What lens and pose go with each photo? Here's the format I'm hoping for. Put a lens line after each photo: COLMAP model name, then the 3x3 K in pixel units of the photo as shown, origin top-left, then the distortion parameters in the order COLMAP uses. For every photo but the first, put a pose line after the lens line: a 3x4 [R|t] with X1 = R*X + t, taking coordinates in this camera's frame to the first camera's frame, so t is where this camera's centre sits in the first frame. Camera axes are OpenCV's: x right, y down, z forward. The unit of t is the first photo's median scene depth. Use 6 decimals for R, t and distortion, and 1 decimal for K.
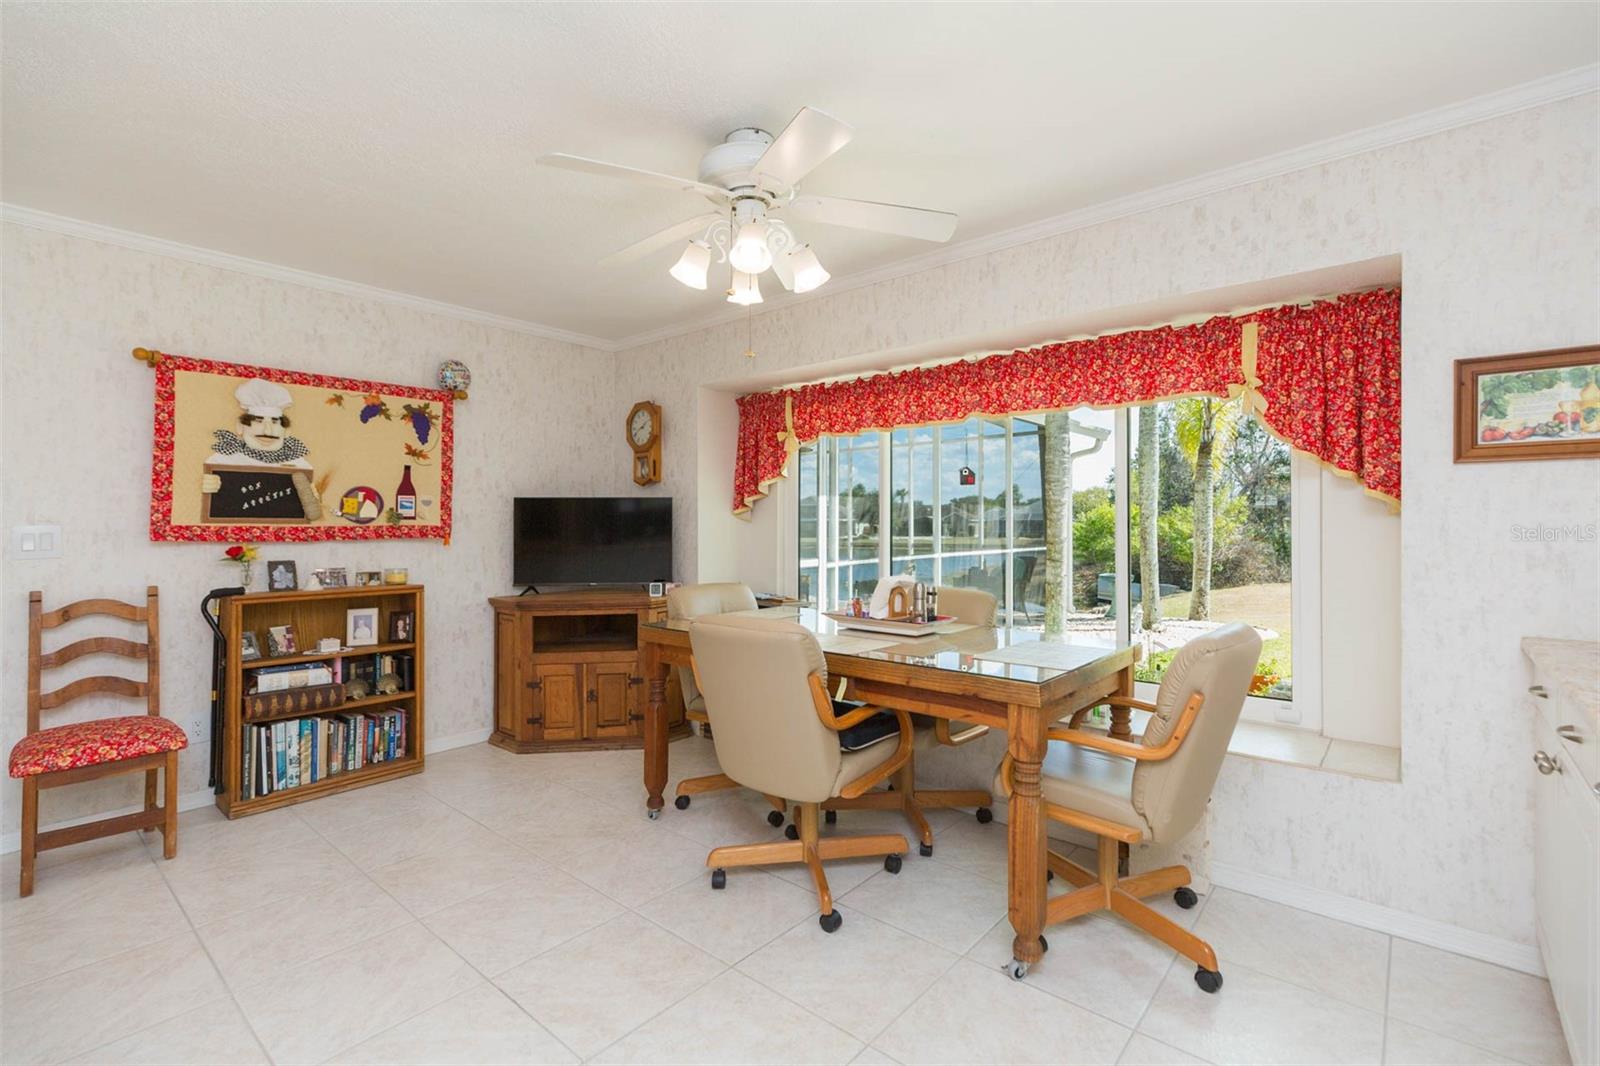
lens RADIAL K [[721.8, 0, 812.5], [0, 721.8, 521.4], [0, 0, 1]] dist [-0.001851, -0.000385]
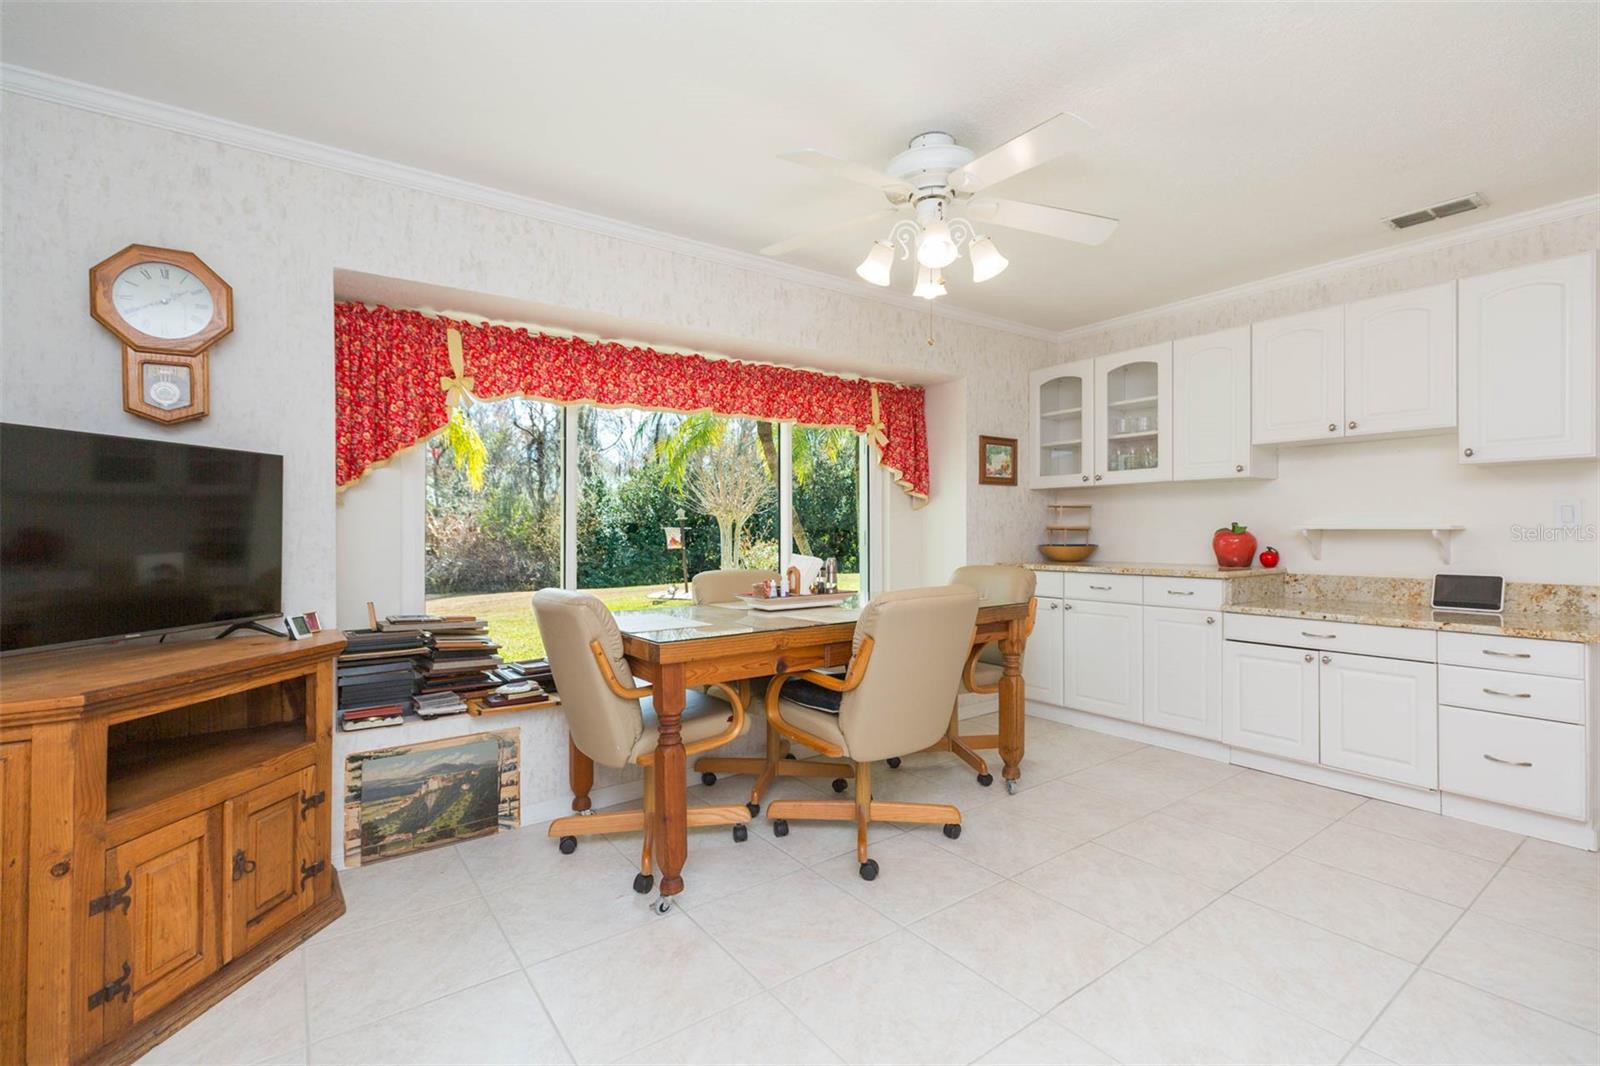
lens RADIAL K [[723.0, 0, 807.2], [0, 723.0, 529.2], [0, 0, 1]] dist [0.004231, 0.001009]
pose [[0.231063, -0.000769, 0.972938, -0.845688], [0.006264, 0.999980, -0.000697, 0.032745], [-0.972919, 0.006256, 0.231063, 0.662007]]
